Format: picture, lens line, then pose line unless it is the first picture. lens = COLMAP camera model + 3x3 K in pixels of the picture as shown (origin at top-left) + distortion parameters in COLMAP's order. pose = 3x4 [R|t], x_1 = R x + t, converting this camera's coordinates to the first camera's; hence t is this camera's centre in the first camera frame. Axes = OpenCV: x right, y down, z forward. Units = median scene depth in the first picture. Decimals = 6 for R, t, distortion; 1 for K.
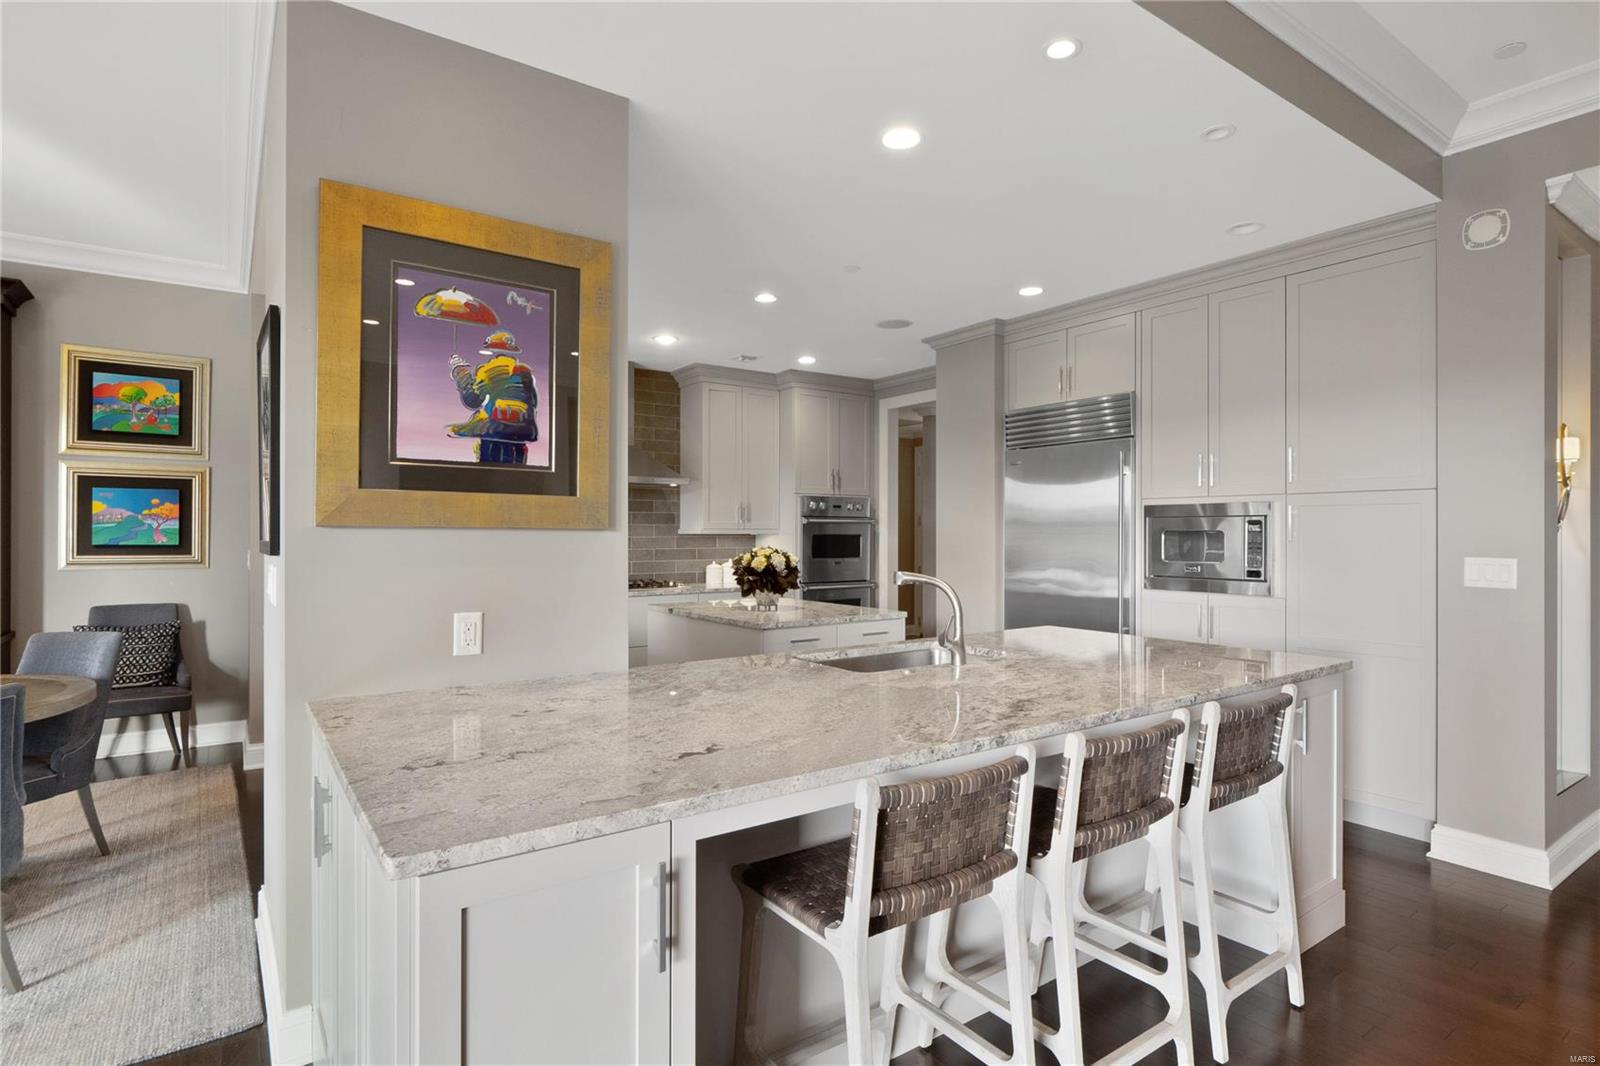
lens RADIAL K [[815.2, 0, 801.3], [0, 815.2, 533.3], [0, 0, 1]] dist [-0.008754, 0.004024]
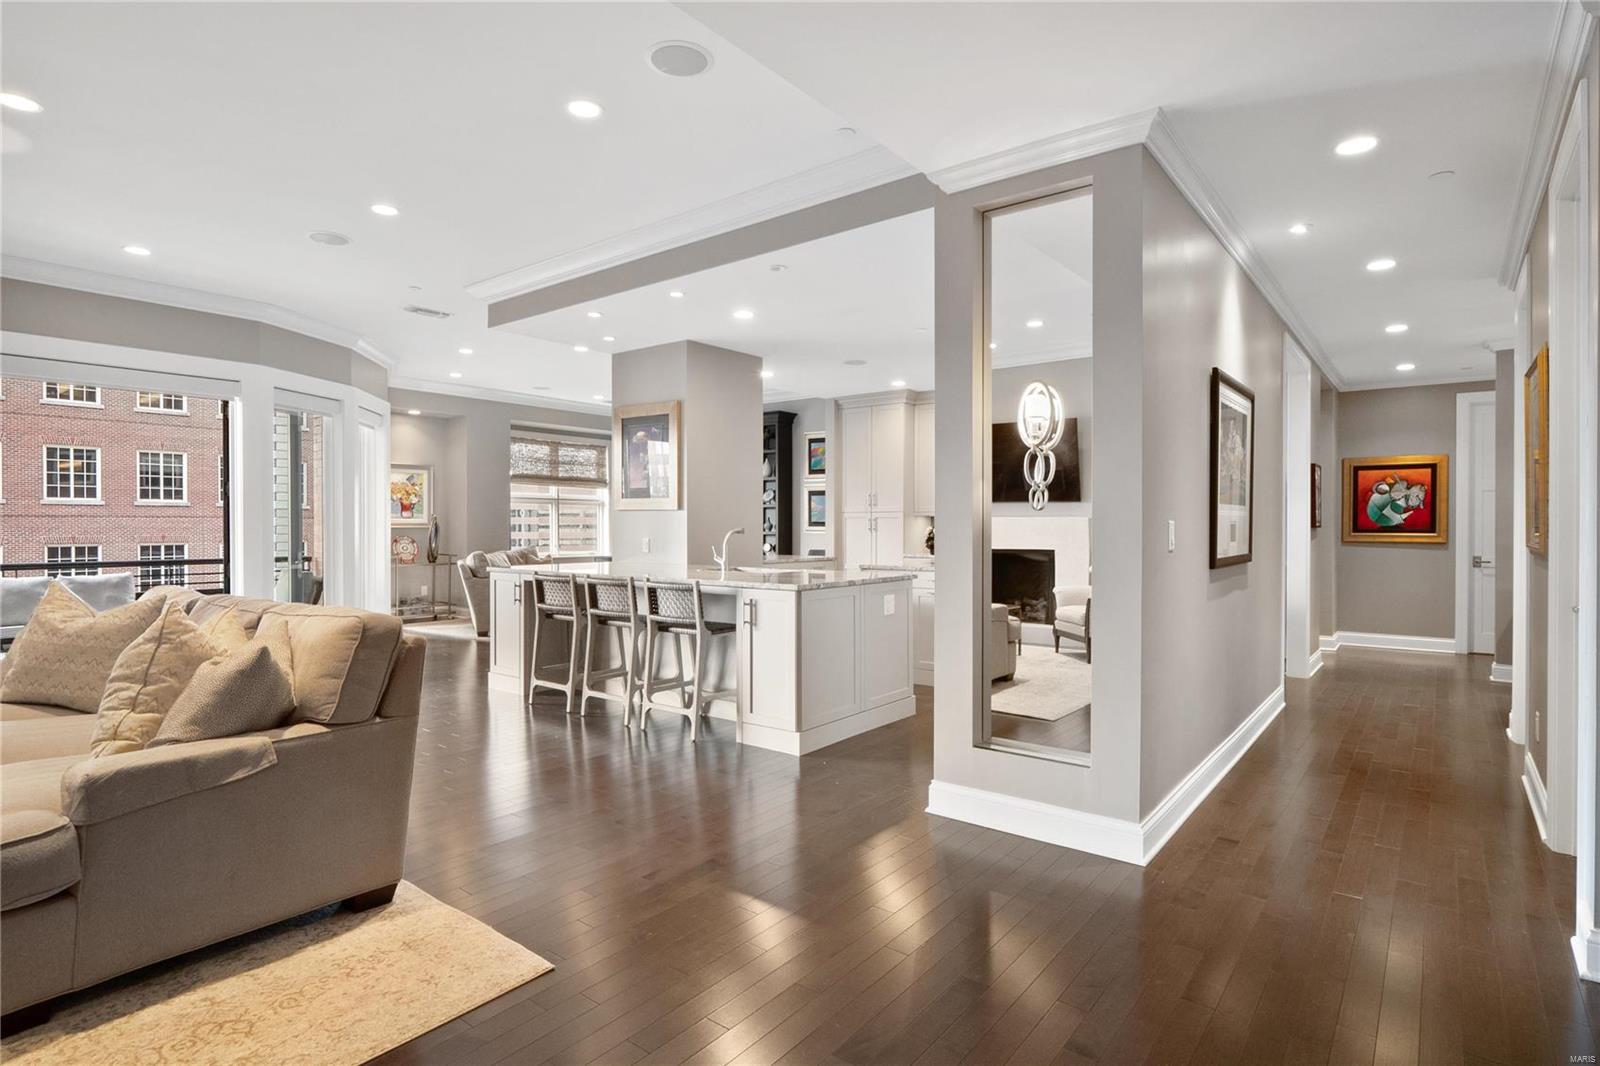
lens RADIAL K [[815.2, 0, 785.8], [0, 815.2, 530.0], [0, 0, 1]] dist [-0.008754, 0.004024]
pose [[0.278107, 0.005007, -0.960537, 1.299628], [-0.000366, 0.999987, 0.005107, 0.026212], [0.960550, -0.001069, 0.278105, 0.332481]]
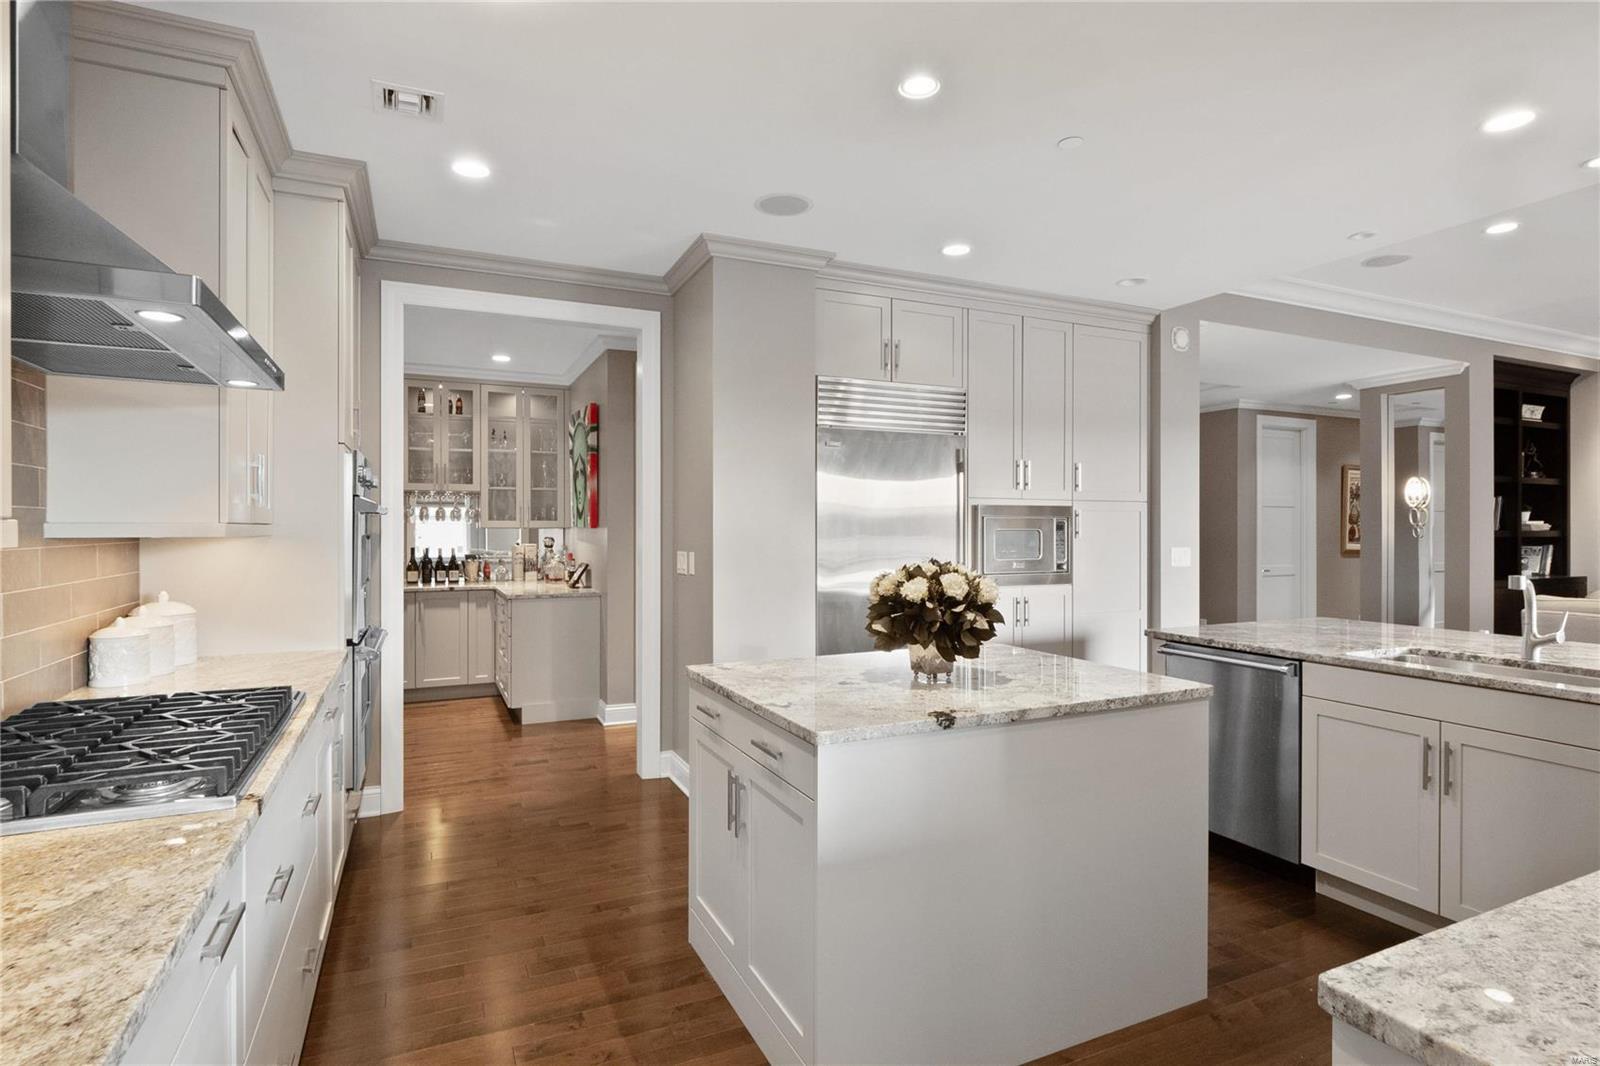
lens RADIAL K [[815.2, 0, 796.2], [0, 815.2, 538.0], [0, 0, 1]] dist [-0.008754, 0.004024]
pose [[0.182884, -0.006816, 0.983111, -0.584691], [0.004643, 0.999971, 0.006069, -0.003255], [-0.983124, 0.003454, 0.182910, 1.001827]]
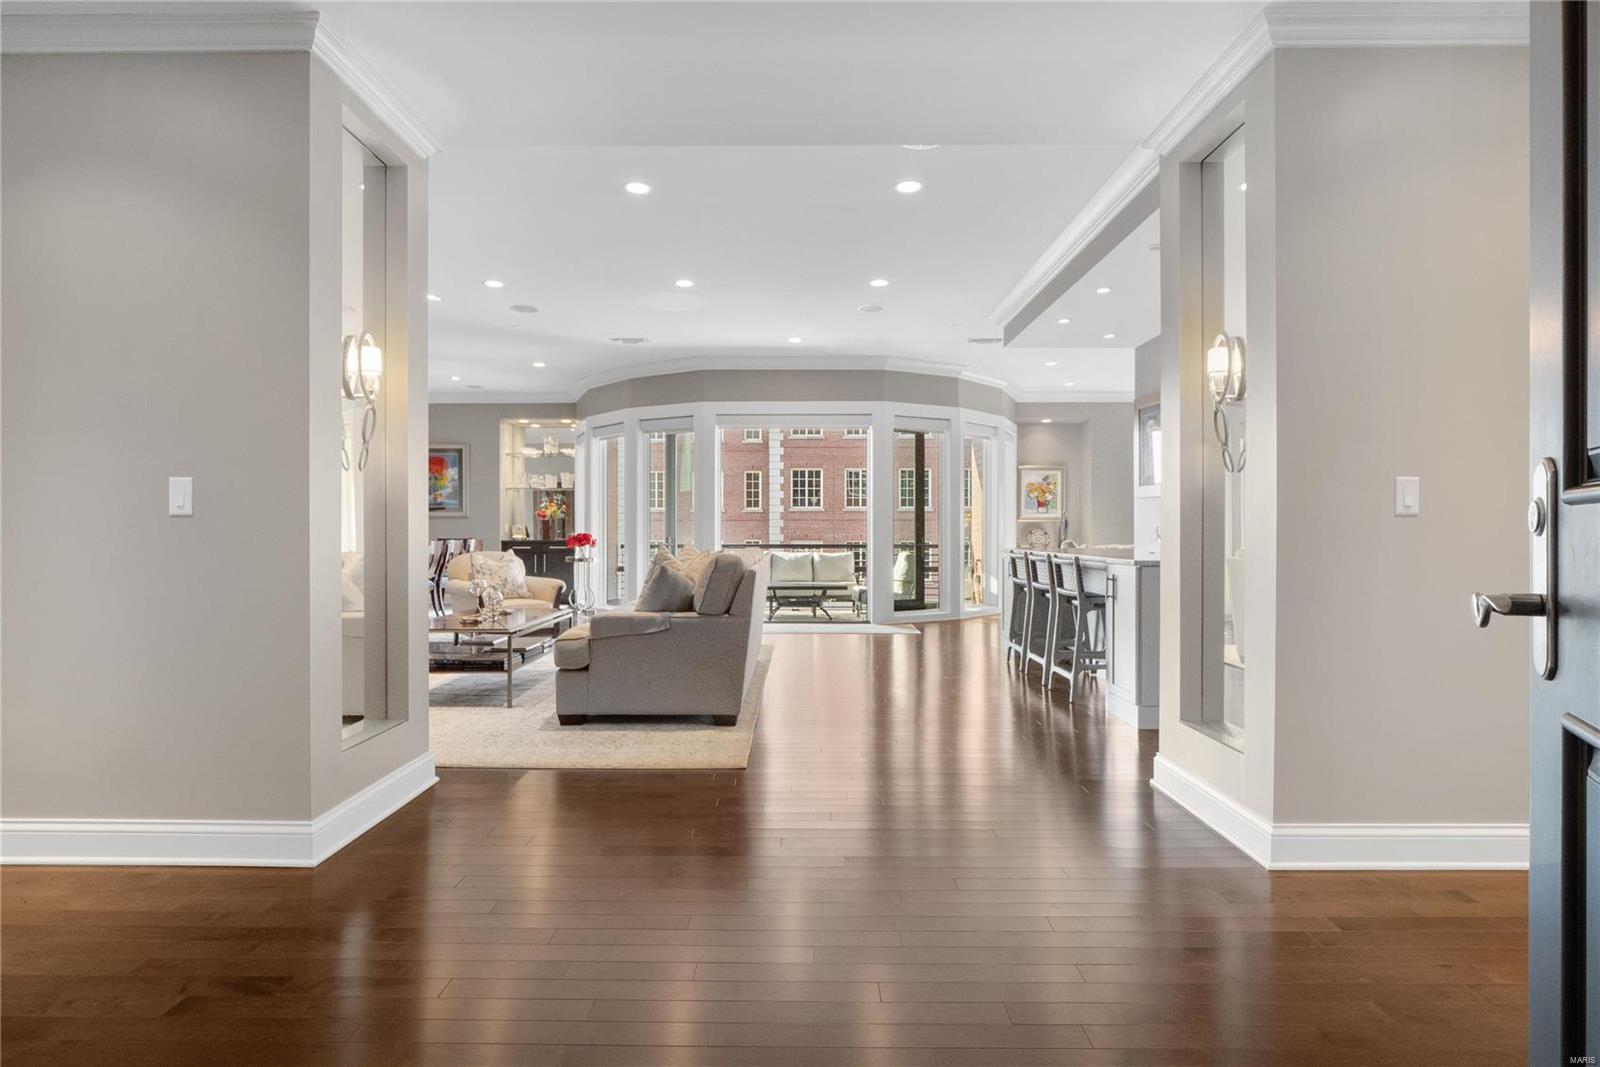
lens RADIAL K [[815.2, 0, 799.6], [0, 815.2, 525.1], [0, 0, 1]] dist [-0.008754, 0.004024]
pose [[-0.580890, -0.006075, -0.813960, 1.408523], [-0.003767, 0.999982, -0.004774, 0.058678], [0.813974, 0.000293, -0.580902, 0.841155]]
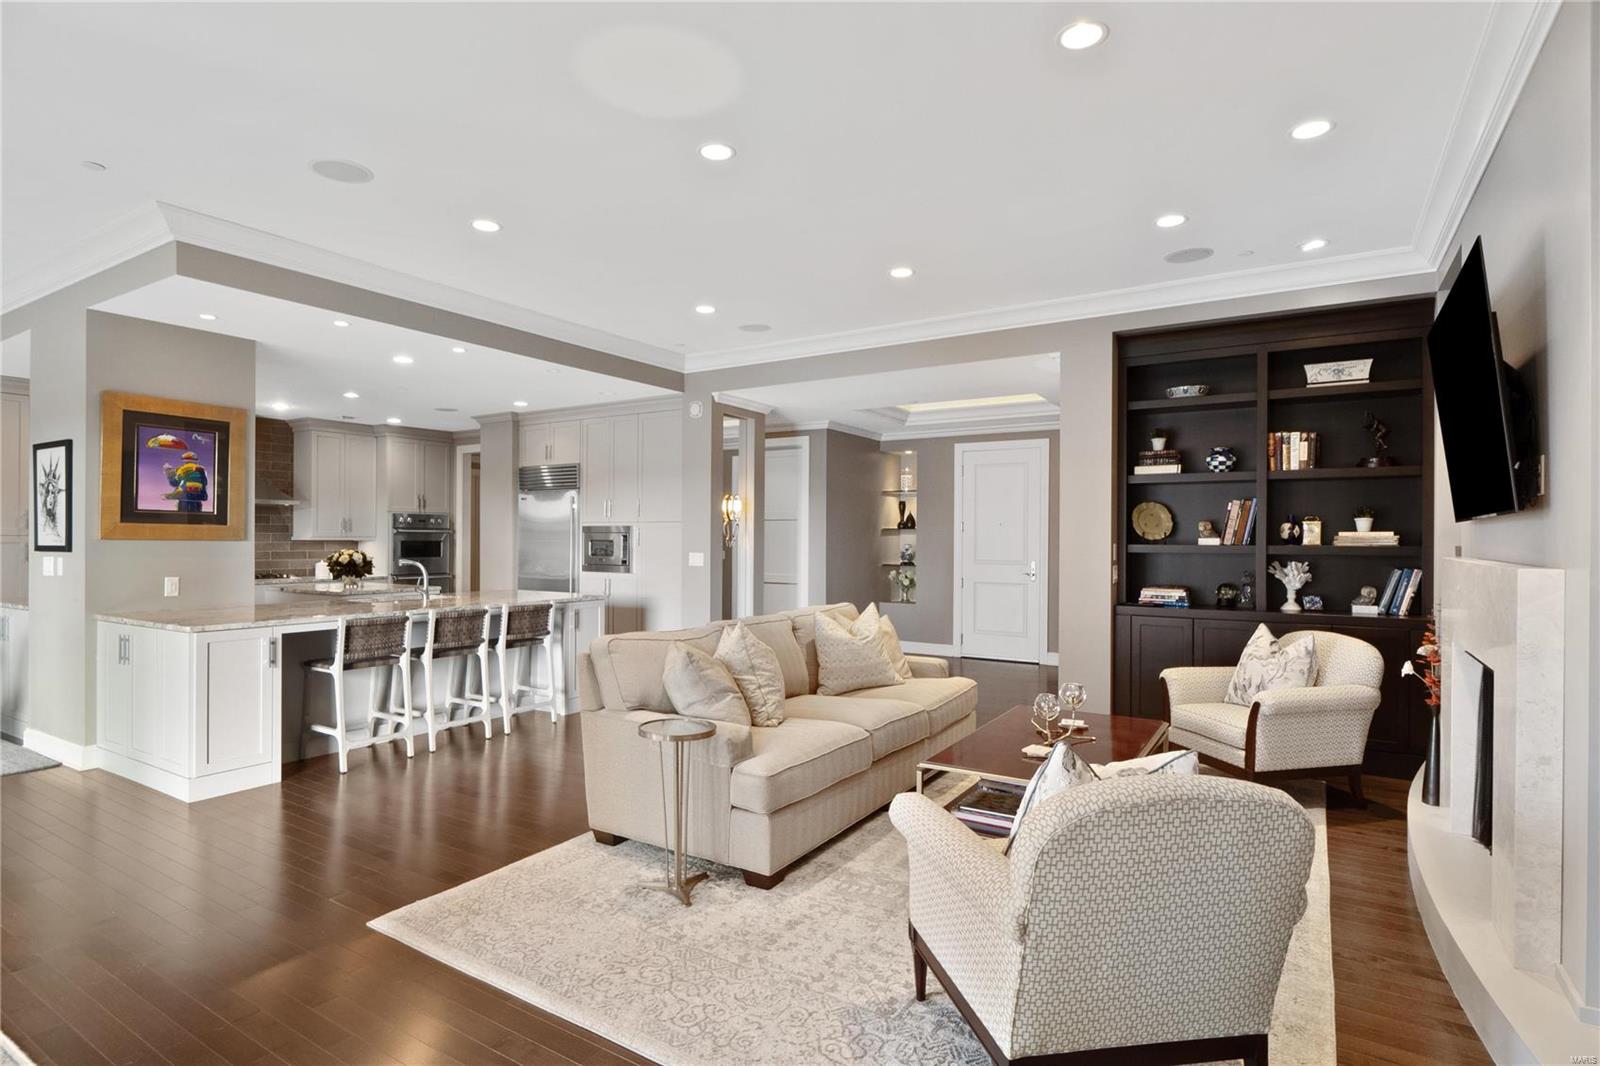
lens RADIAL K [[815.2, 0, 794.0], [0, 815.2, 538.5], [0, 0, 1]] dist [-0.008754, 0.004024]
pose [[0.924598, 0.003306, 0.380930, 0.162594], [-0.003671, 0.999993, 0.000233, -0.008455], [-0.380927, -0.001614, 0.924604, -0.867094]]
